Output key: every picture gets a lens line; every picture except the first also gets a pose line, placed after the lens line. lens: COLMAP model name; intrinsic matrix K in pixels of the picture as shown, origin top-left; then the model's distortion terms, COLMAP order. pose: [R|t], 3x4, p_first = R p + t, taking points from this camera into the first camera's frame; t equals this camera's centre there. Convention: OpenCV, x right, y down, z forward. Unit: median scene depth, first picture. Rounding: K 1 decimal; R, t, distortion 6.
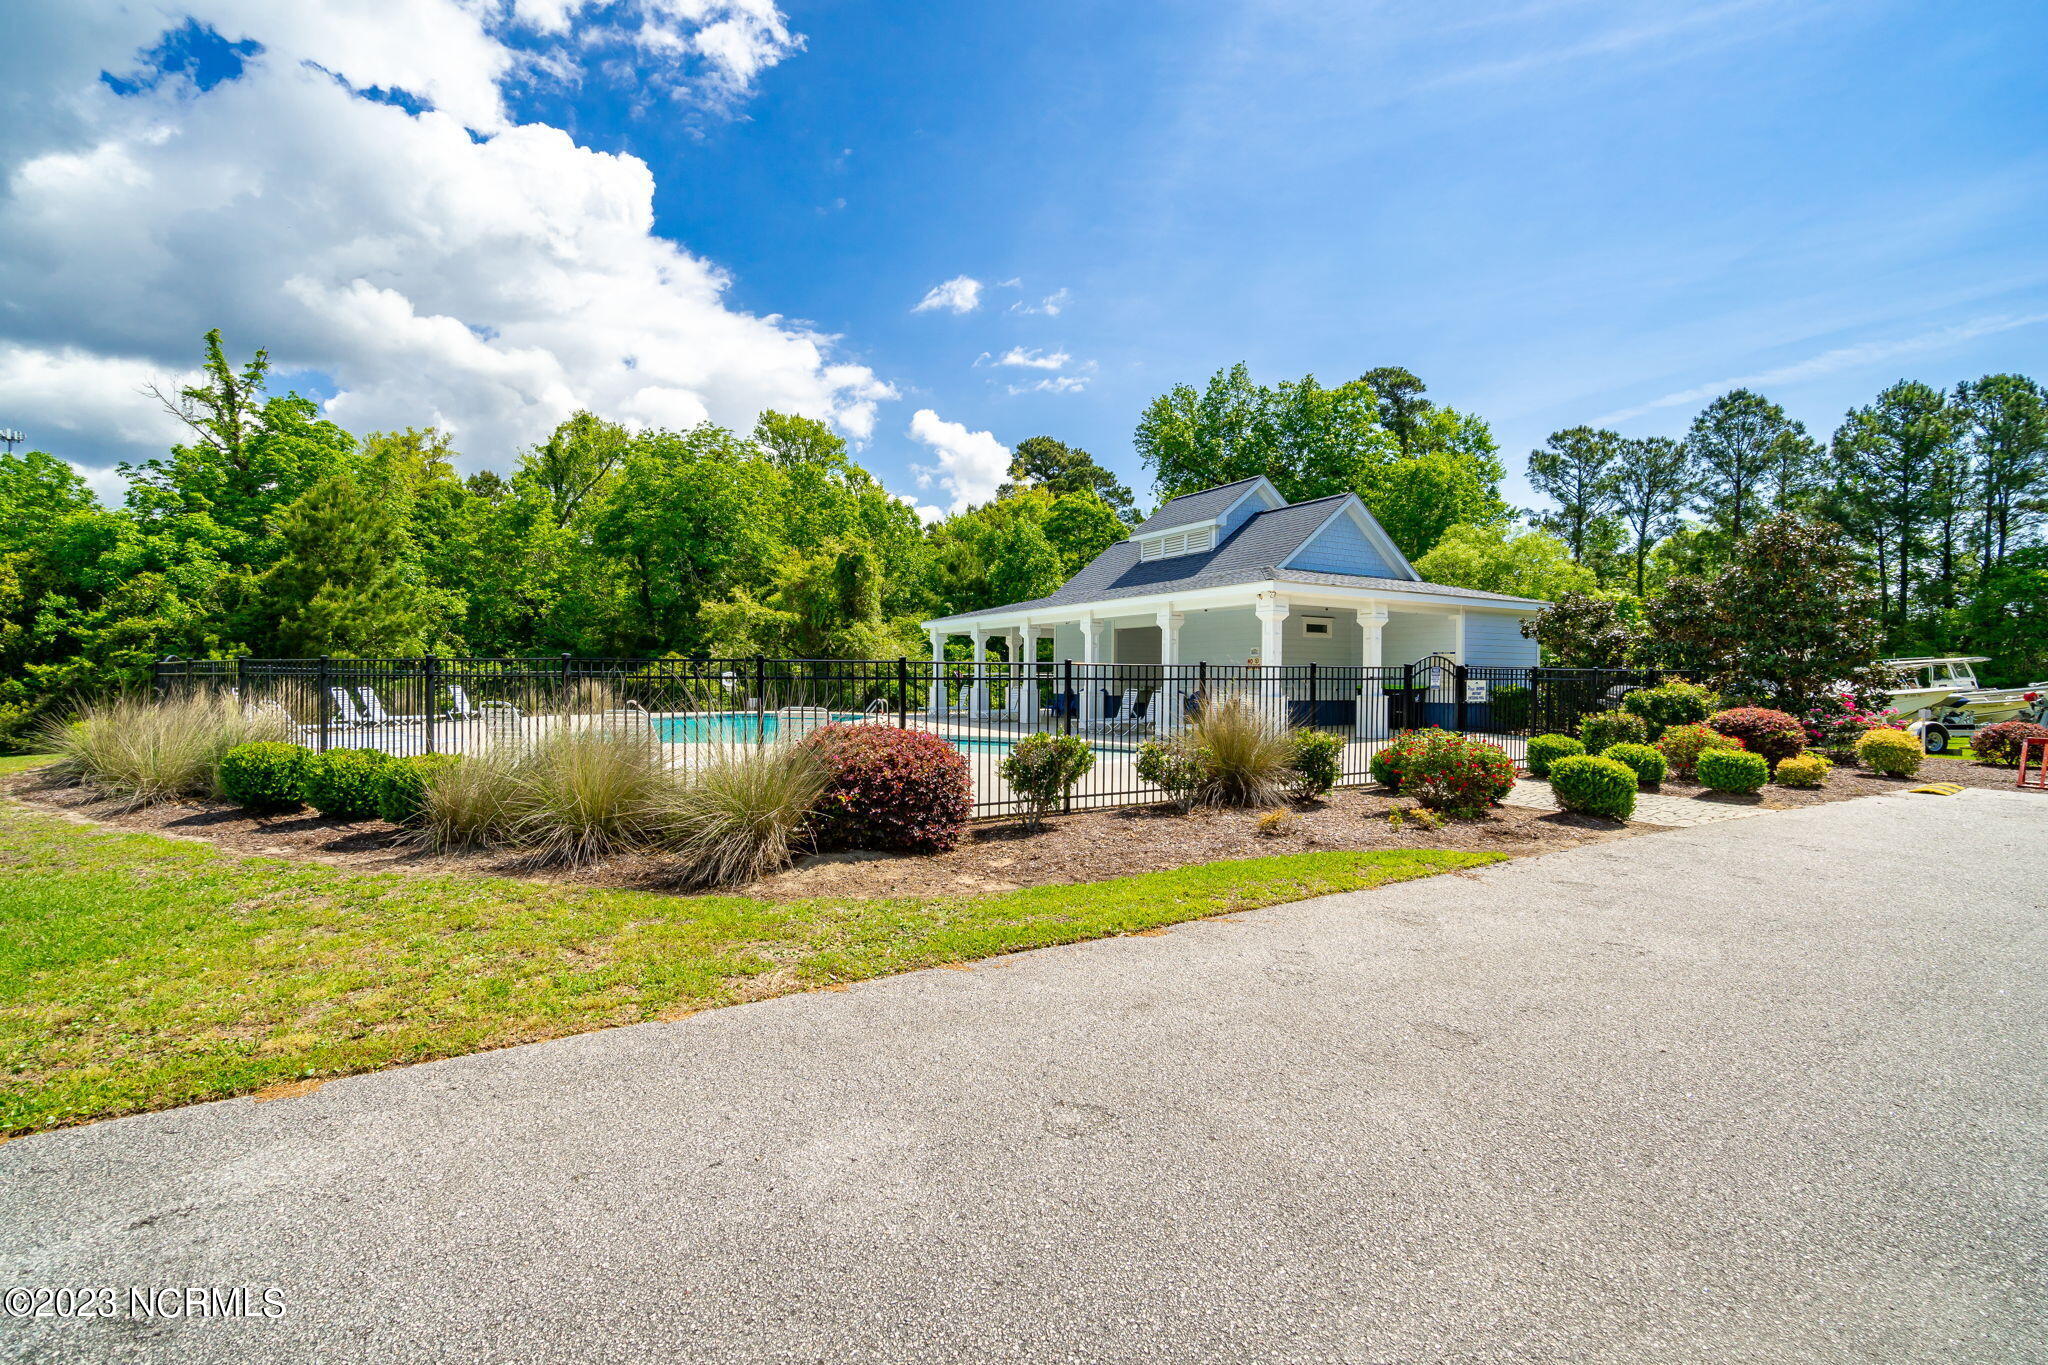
lens RADIAL K [[900.3, 0, 1015.1], [0, 900.3, 674.9], [0, 0, 1]] dist [0.002152, 0.000595]
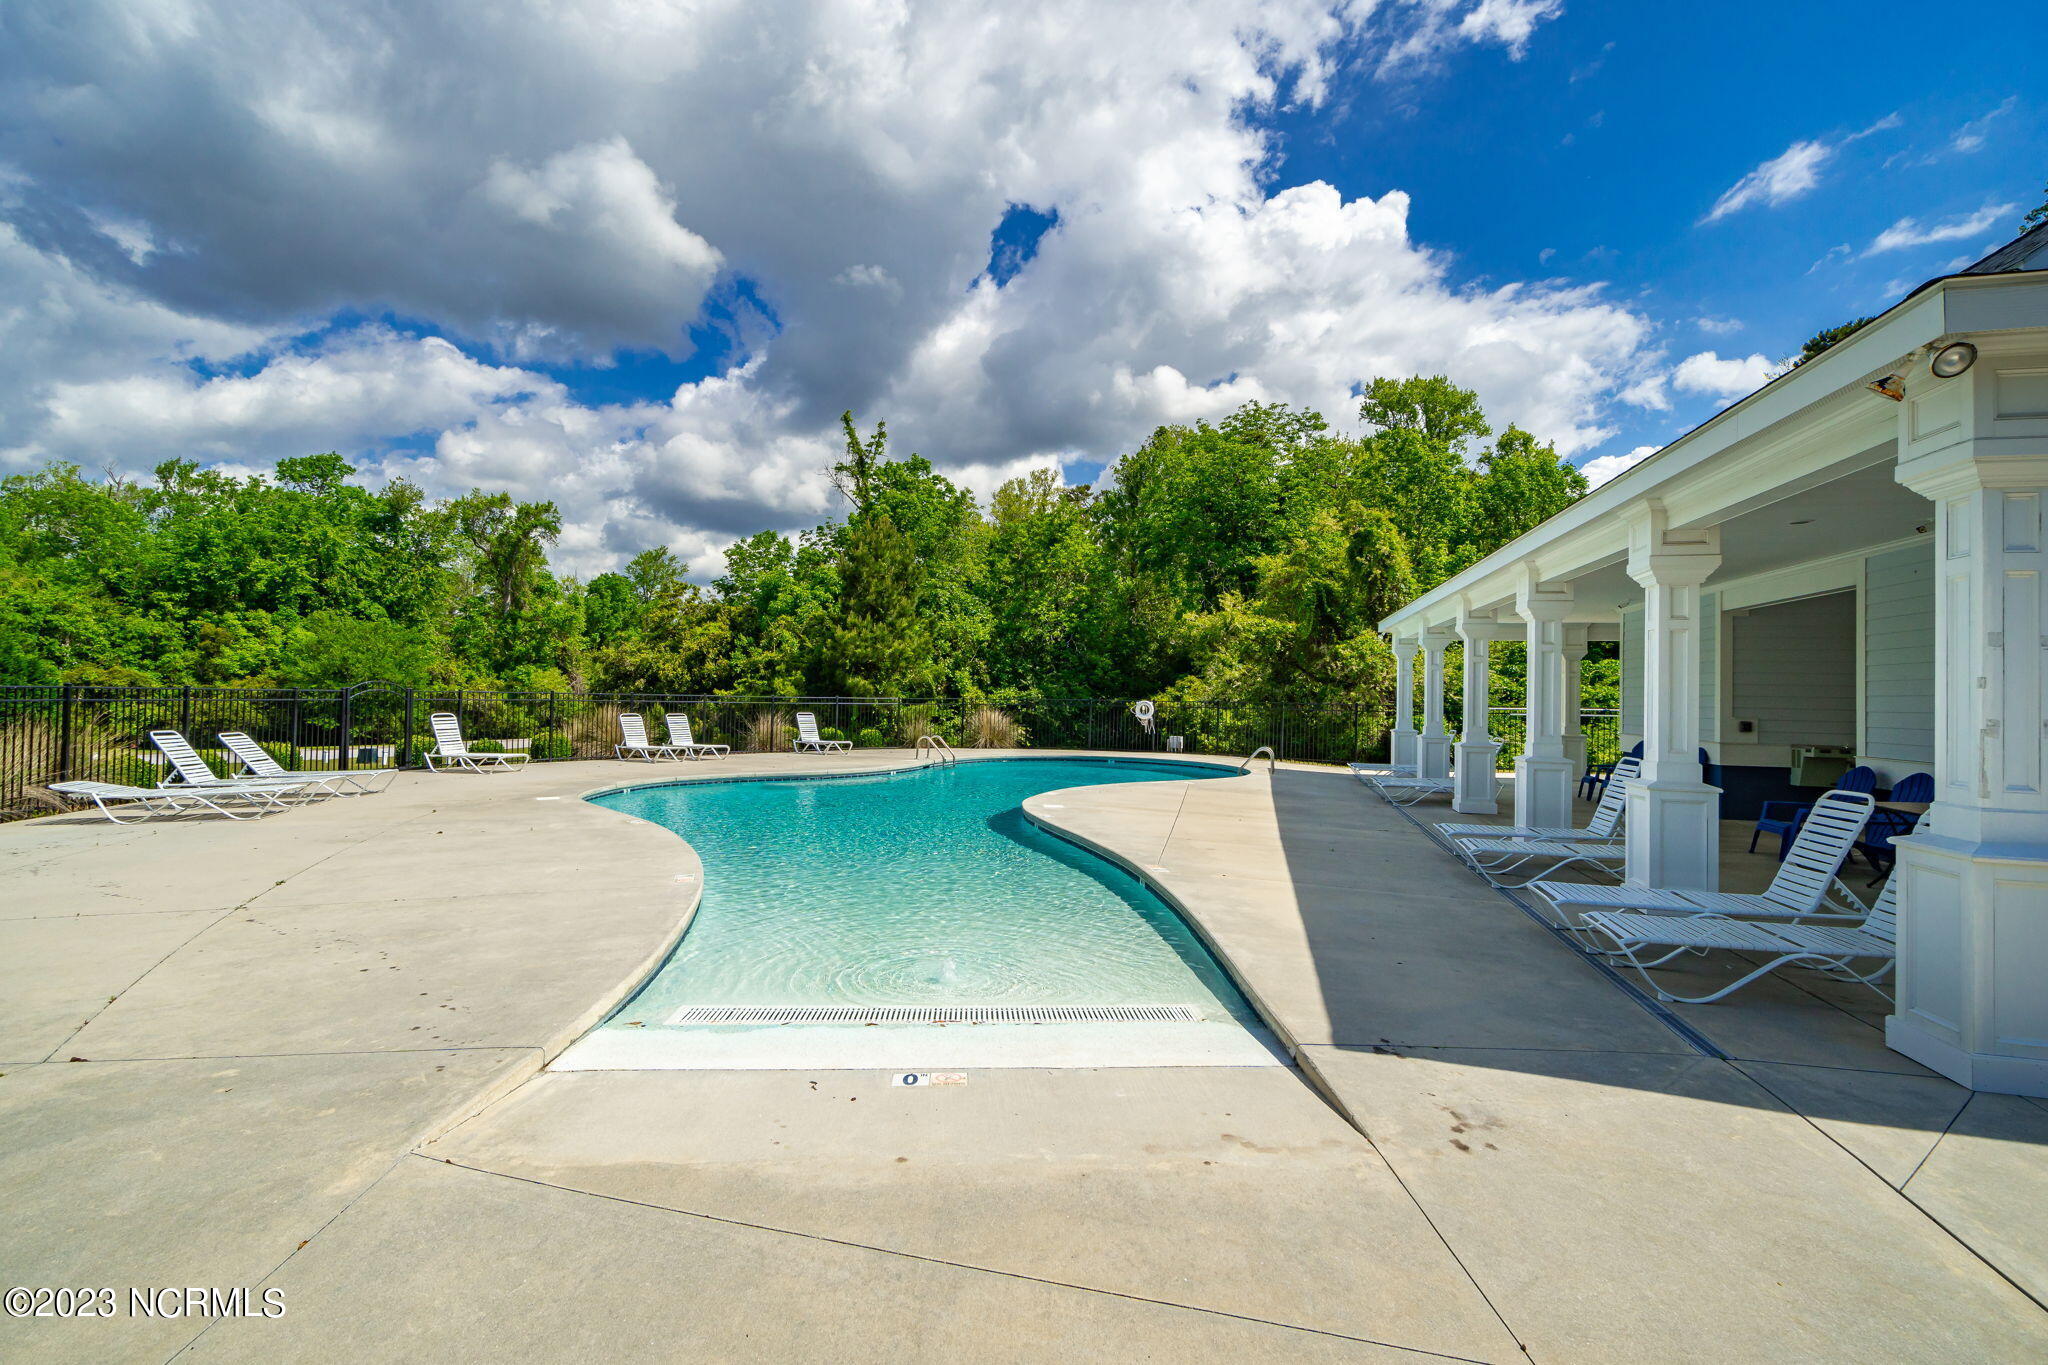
lens RADIAL K [[900.3, 0, 1038.9], [0, 900.3, 683.1], [0, 0, 1]] dist [0.002152, 0.000595]
pose [[0.703353, -0.004517, -0.710826, 0.147153], [-0.008599, 0.999853, -0.014862, -0.005390], [0.710789, 0.016565, 0.703211, 0.362621]]
